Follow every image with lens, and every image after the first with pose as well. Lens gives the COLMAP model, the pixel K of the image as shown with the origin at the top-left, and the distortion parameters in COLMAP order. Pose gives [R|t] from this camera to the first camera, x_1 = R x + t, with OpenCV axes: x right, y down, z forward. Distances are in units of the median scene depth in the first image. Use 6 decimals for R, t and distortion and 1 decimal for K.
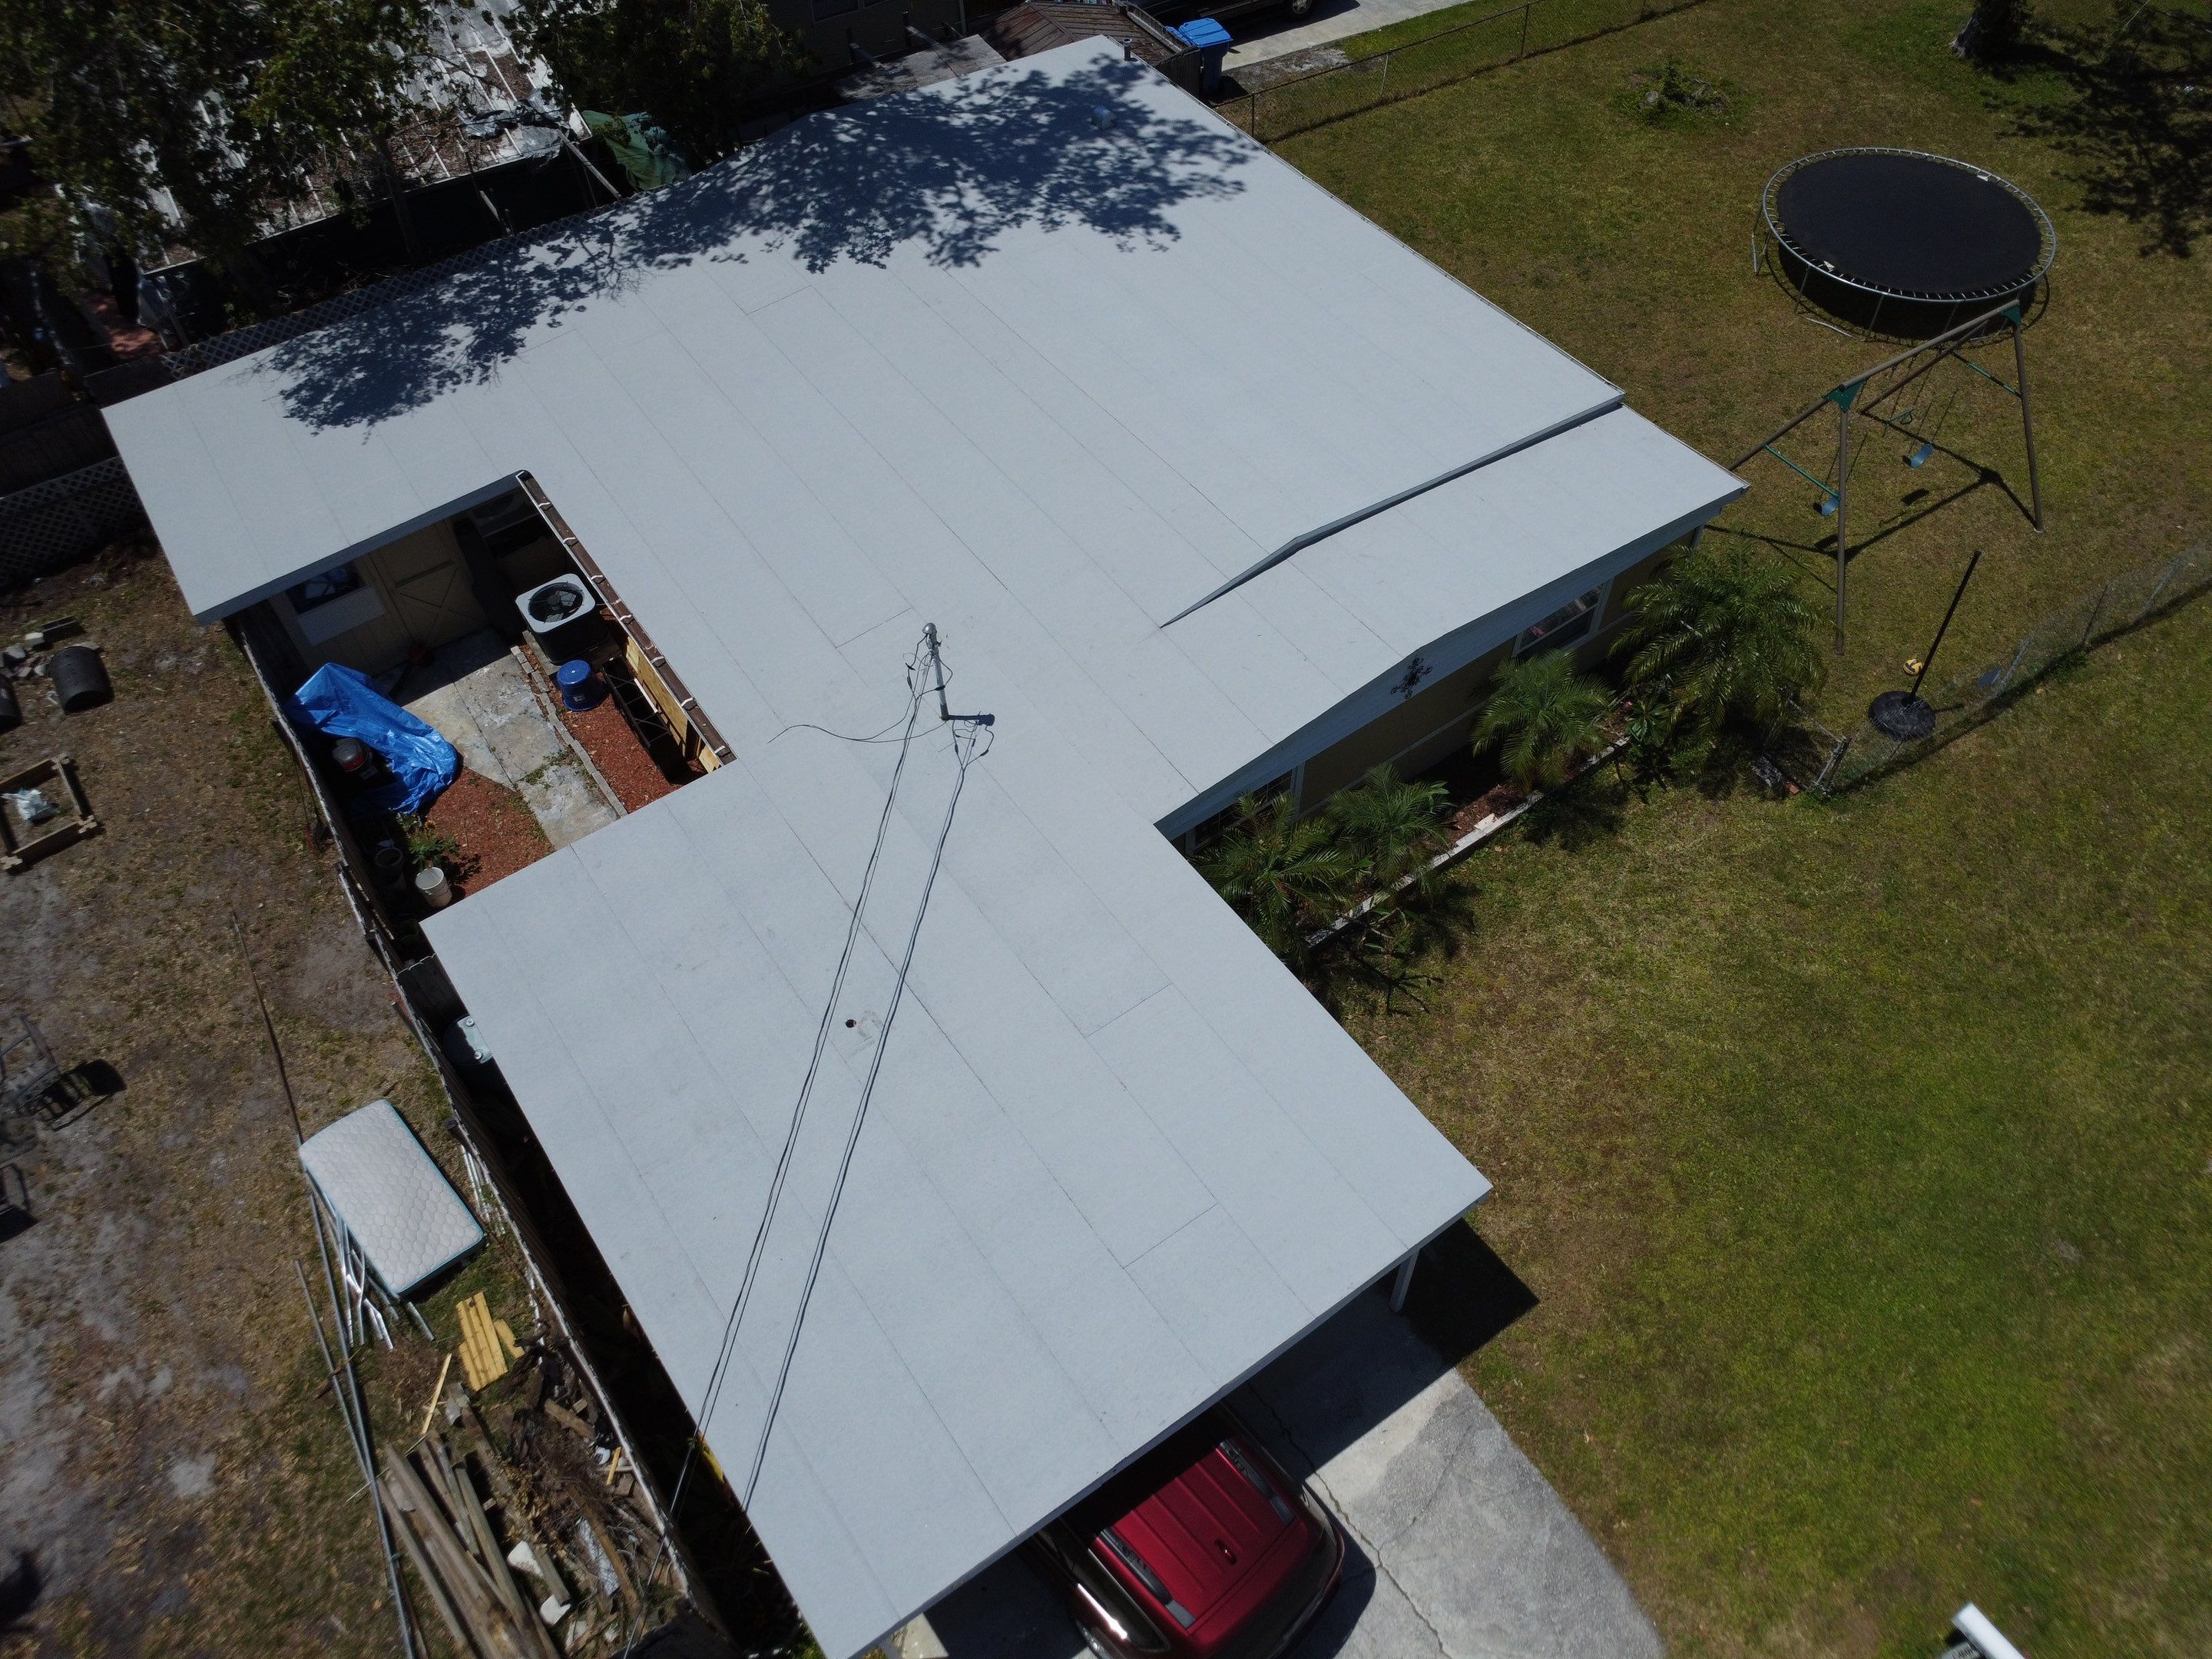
lens RADIAL K [[1604.3, 0, 1106.0], [0, 1604.3, 829.5], [0, 0, 1]] dist [0.005295, -0.061417]
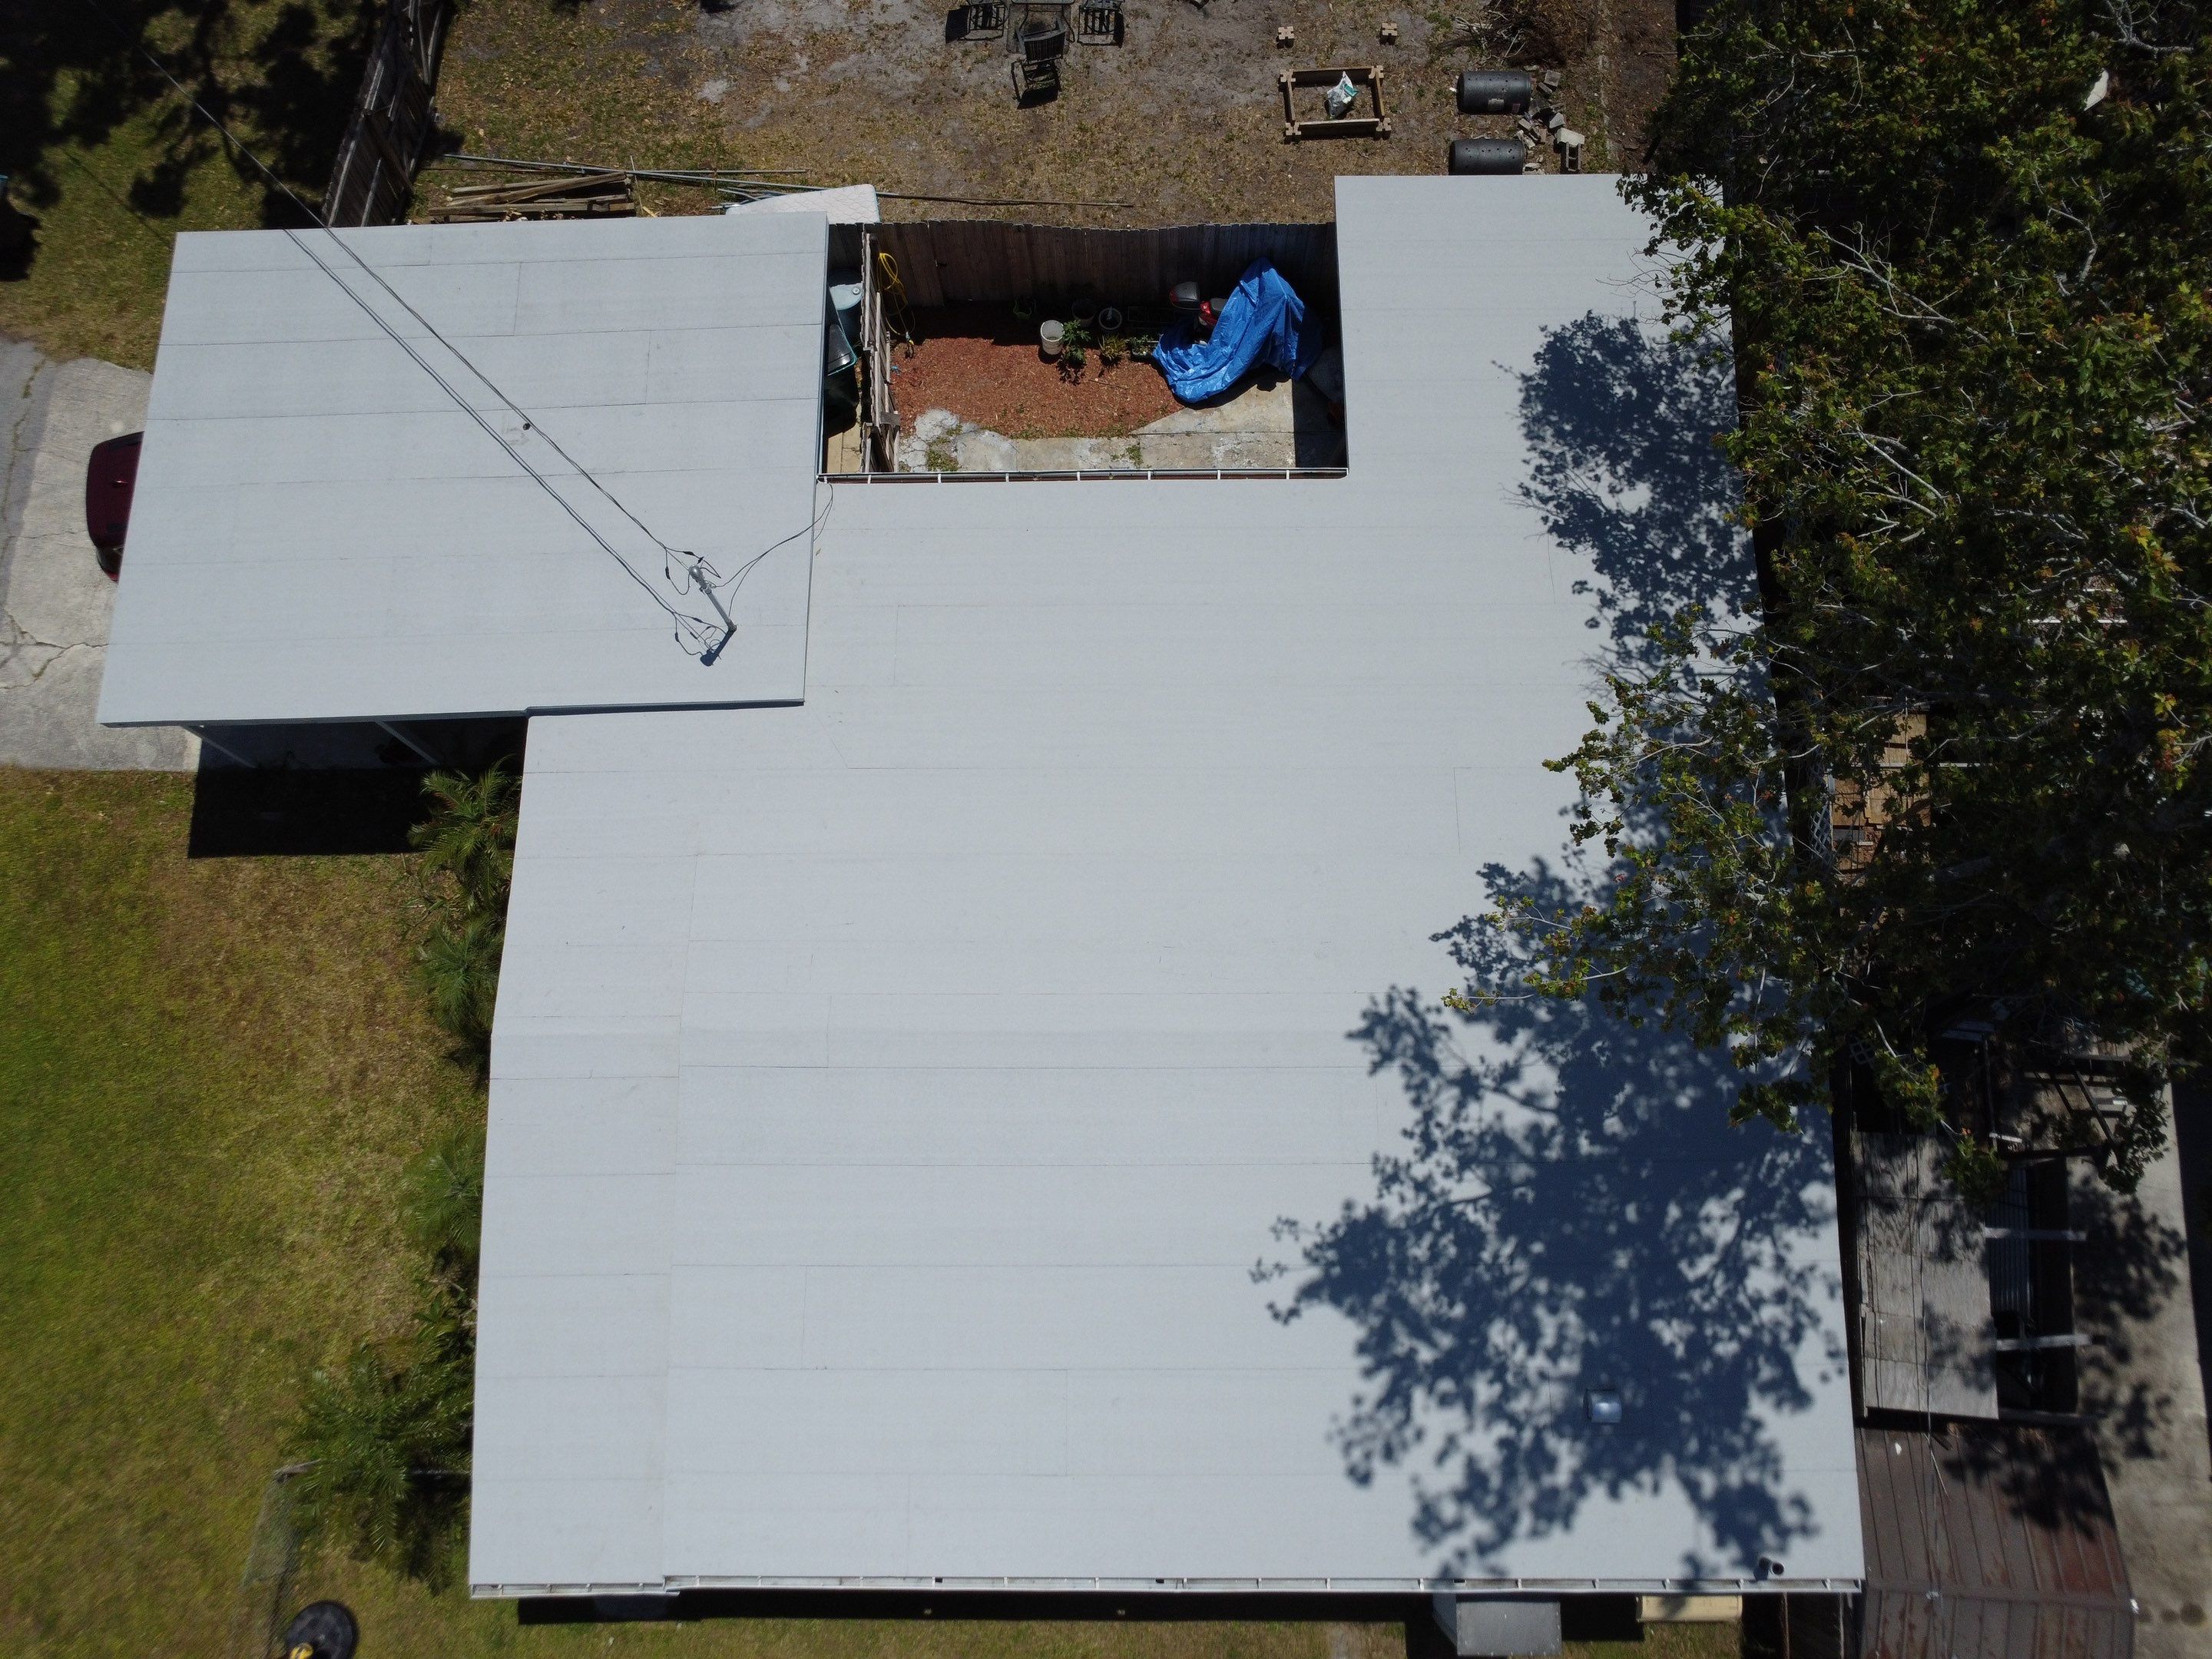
lens RADIAL K [[1604.3, 0, 1106.0], [0, 1604.3, 829.5], [0, 0, 1]] dist [0.005295, -0.061417]
pose [[-0.567202, 0.801280, -0.190349, 0.054547], [-0.629653, -0.272924, 0.727358, -0.802092], [0.530866, 0.532413, 0.659331, 0.388122]]
